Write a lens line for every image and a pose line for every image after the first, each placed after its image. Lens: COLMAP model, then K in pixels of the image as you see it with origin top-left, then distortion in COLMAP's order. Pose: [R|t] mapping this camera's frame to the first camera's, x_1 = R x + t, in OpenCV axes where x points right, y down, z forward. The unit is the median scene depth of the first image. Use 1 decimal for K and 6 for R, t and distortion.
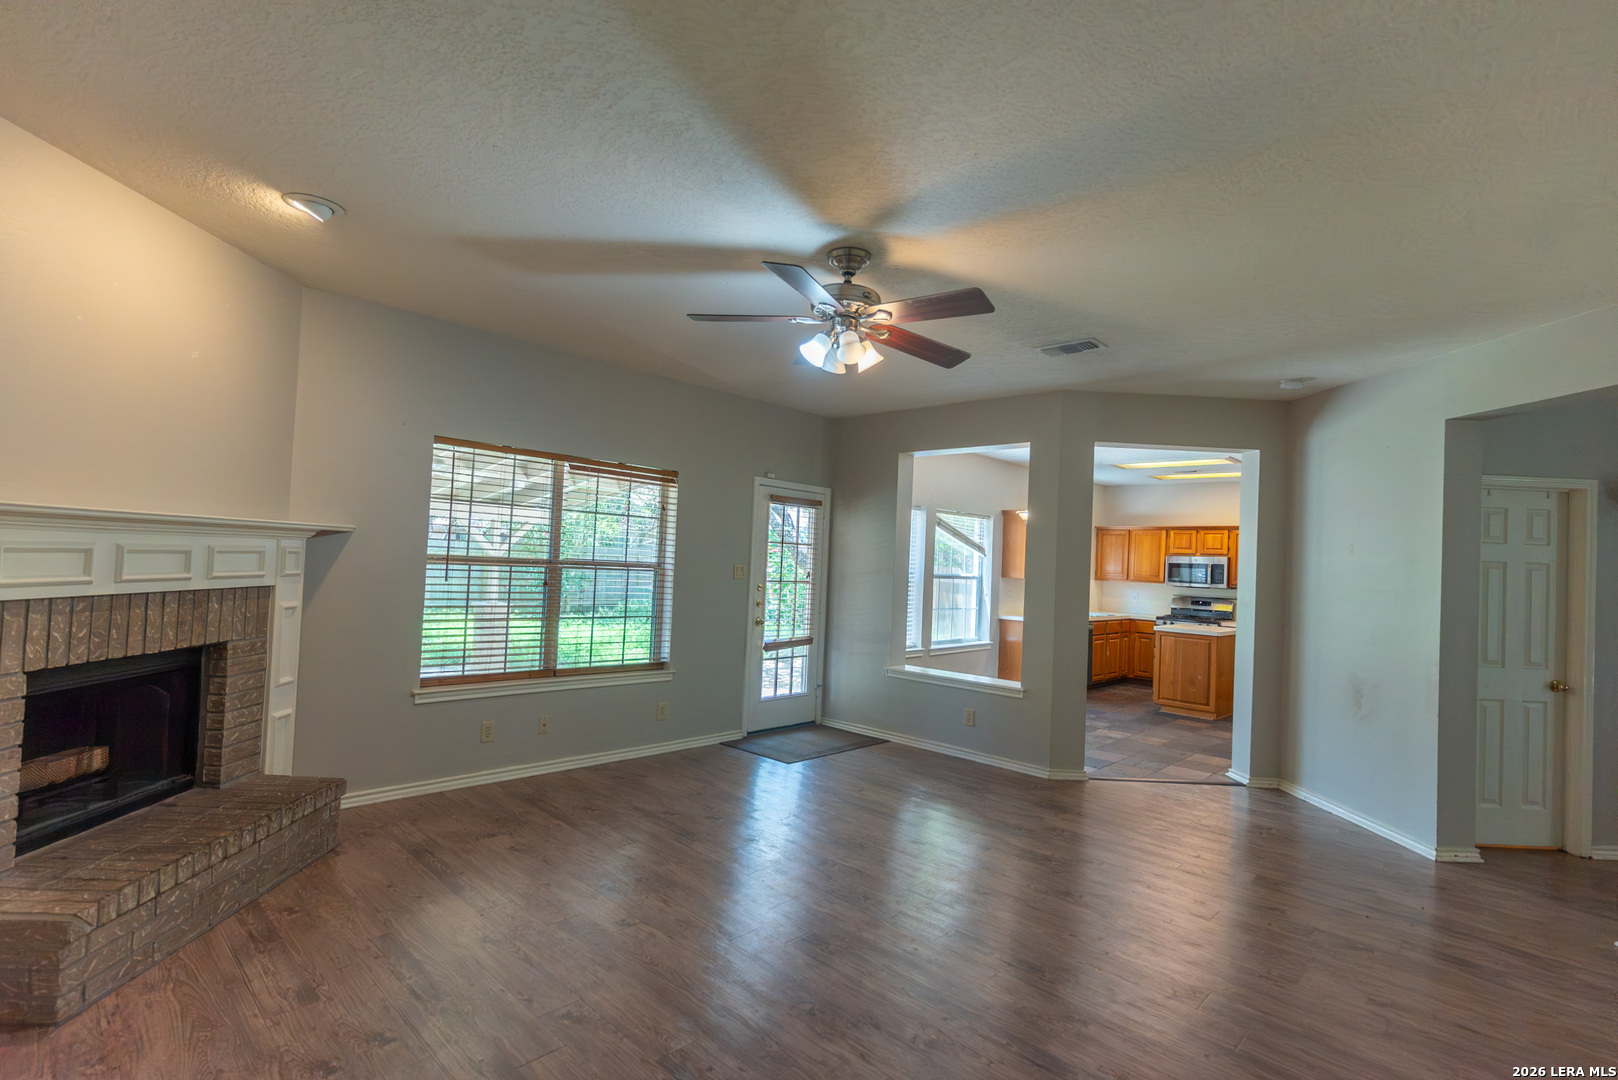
lens RADIAL K [[776.4, 0, 799.7], [0, 776.4, 541.9], [0, 0, 1]] dist [0.000580, 0.001131]
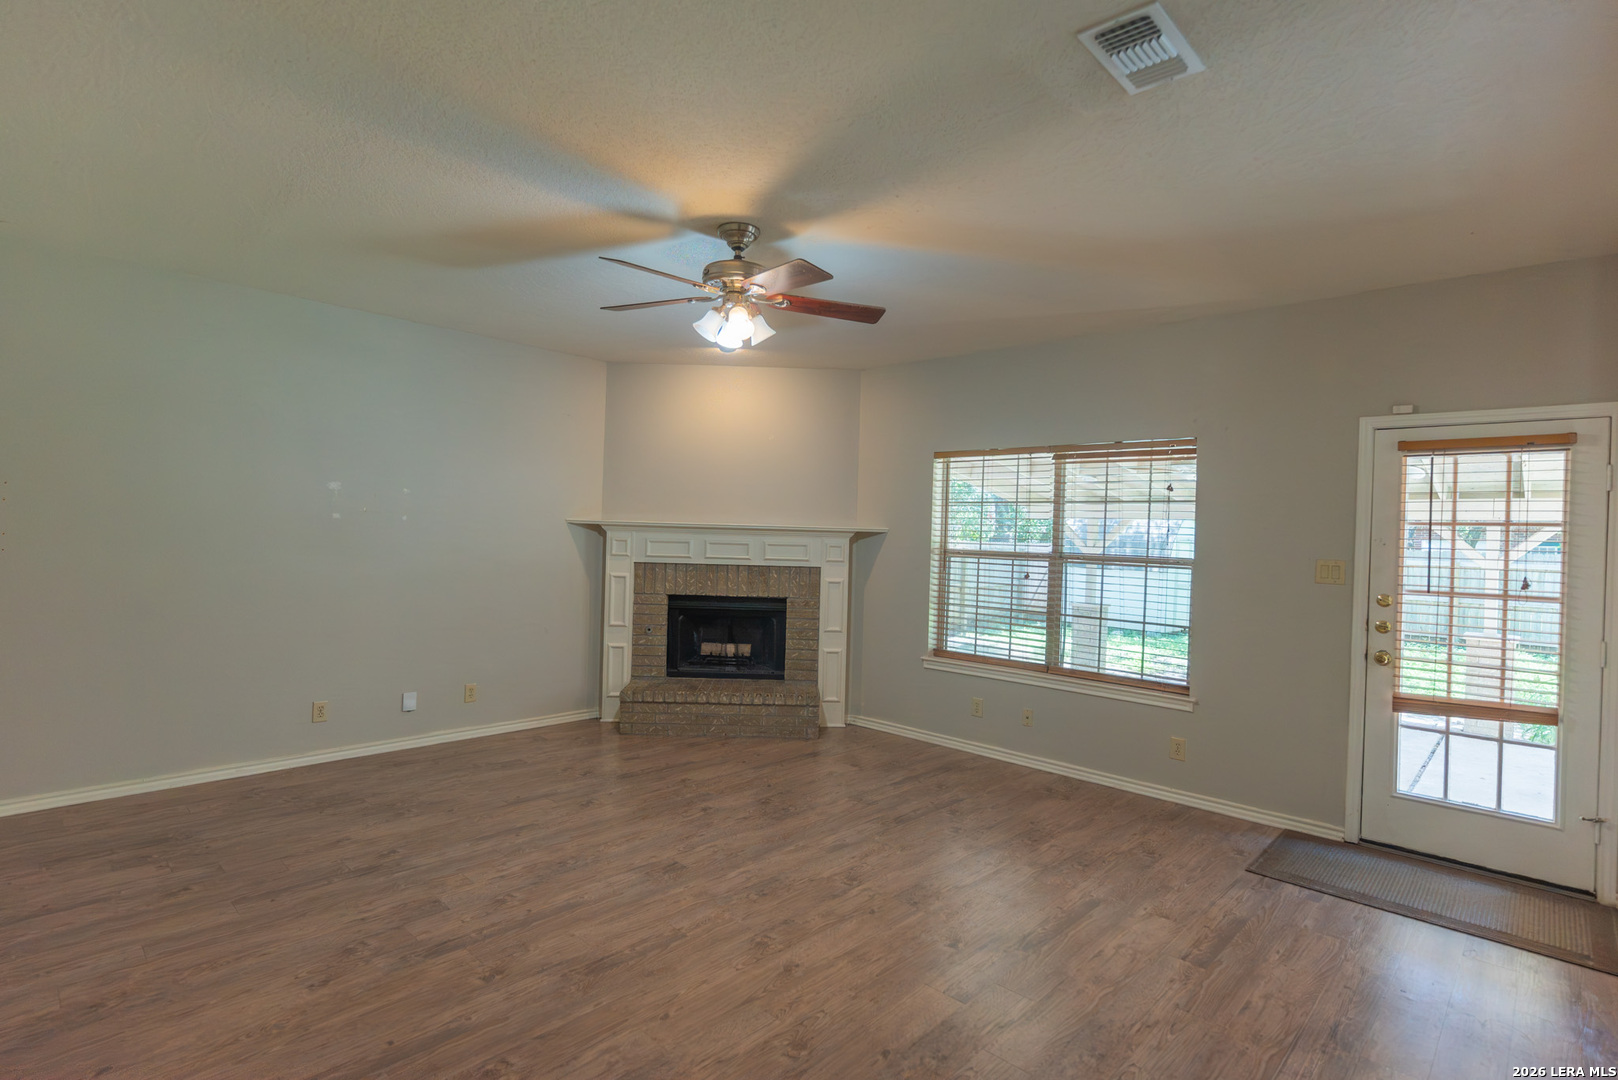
lens RADIAL K [[795.0, 0, 809.0], [0, 795.0, 540.0], [0, 0, 1]] dist [-0.002637, -0.000043]
pose [[0.007710, -0.042426, -0.999070, 0.757419], [-0.005362, 0.999083, -0.042468, 0.055074], [0.999956, 0.005685, 0.007475, 0.757212]]
